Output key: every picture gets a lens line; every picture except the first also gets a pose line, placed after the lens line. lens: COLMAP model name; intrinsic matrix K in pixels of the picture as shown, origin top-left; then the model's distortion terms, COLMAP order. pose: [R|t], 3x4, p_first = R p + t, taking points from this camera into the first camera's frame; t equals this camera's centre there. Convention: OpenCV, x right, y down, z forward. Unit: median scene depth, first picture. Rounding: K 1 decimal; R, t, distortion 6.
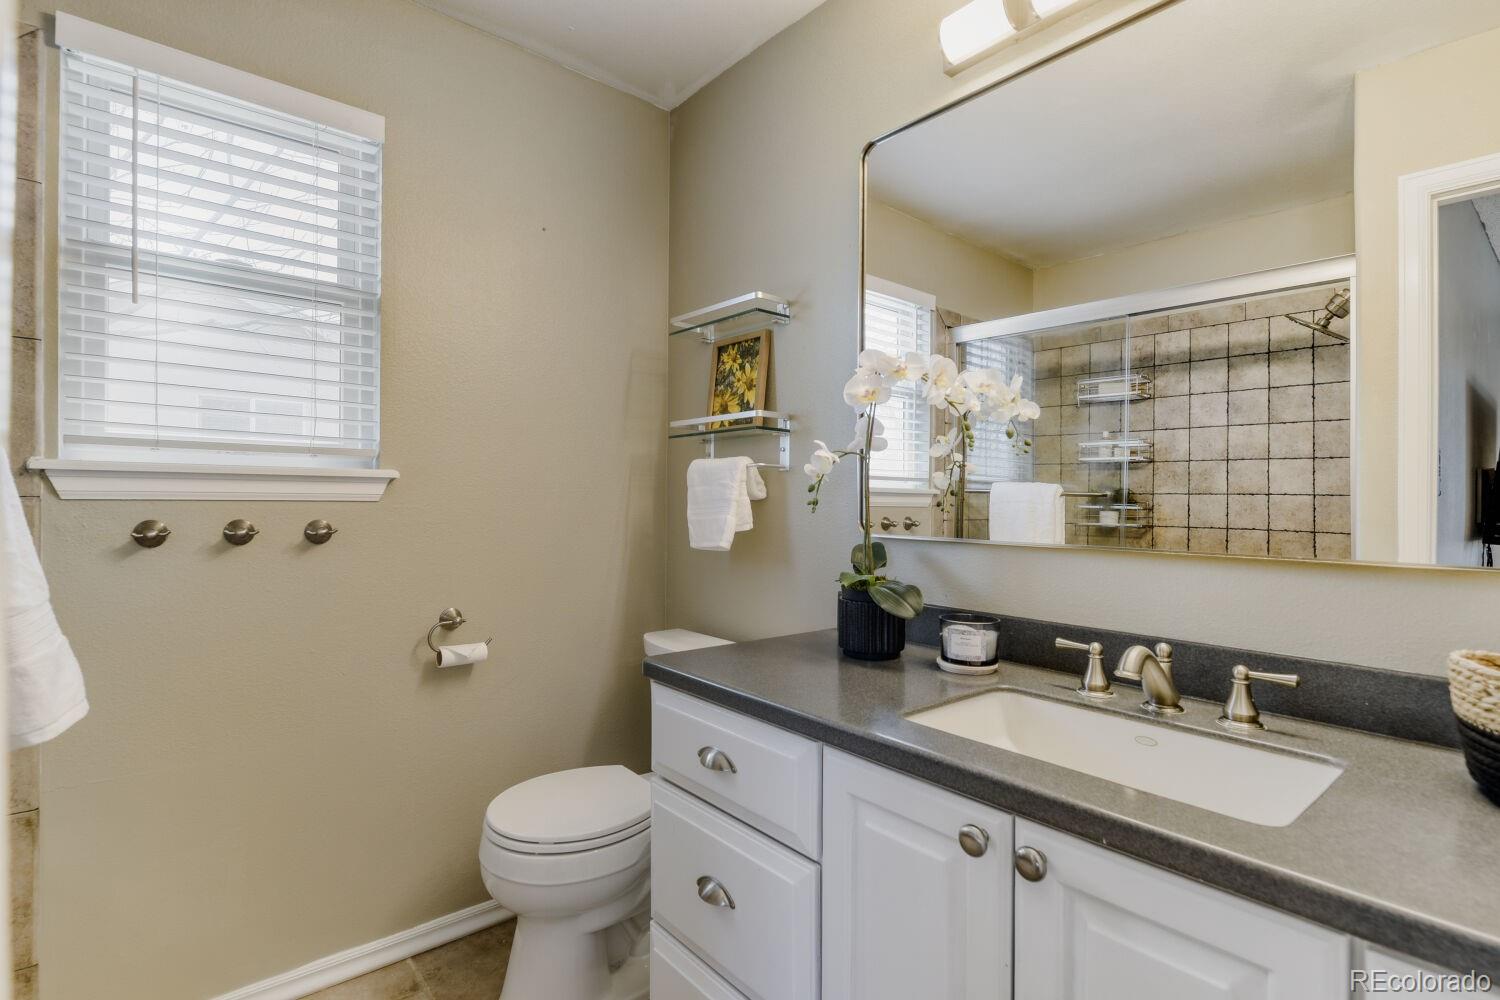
lens RADIAL K [[701.6, 0, 750.1], [0, 701.6, 497.9], [0, 0, 1]] dist [0.000867, 0.000031]
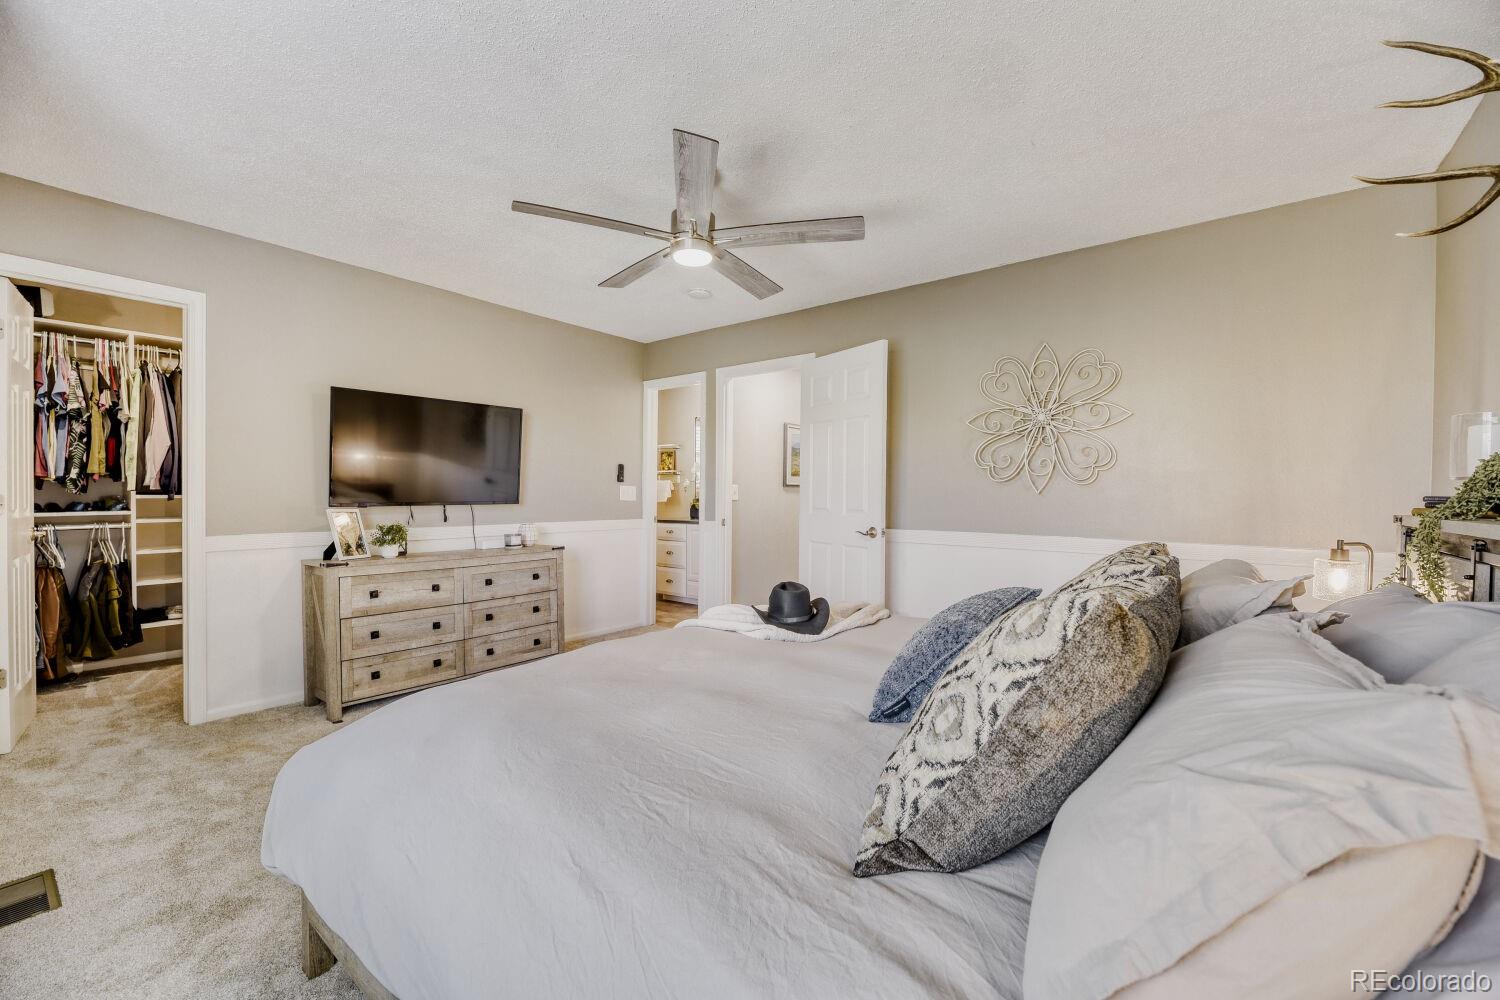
lens RADIAL K [[612.6, 0, 749.3], [0, 612.6, 498.5], [0, 0, 1]] dist [-0.000776, -0.002429]
pose [[0.982568, -0.003916, 0.185862, -0.228103], [0.001966, 0.999941, 0.010674, 0.013464], [-0.185892, -0.010123, 0.982518, -2.847729]]
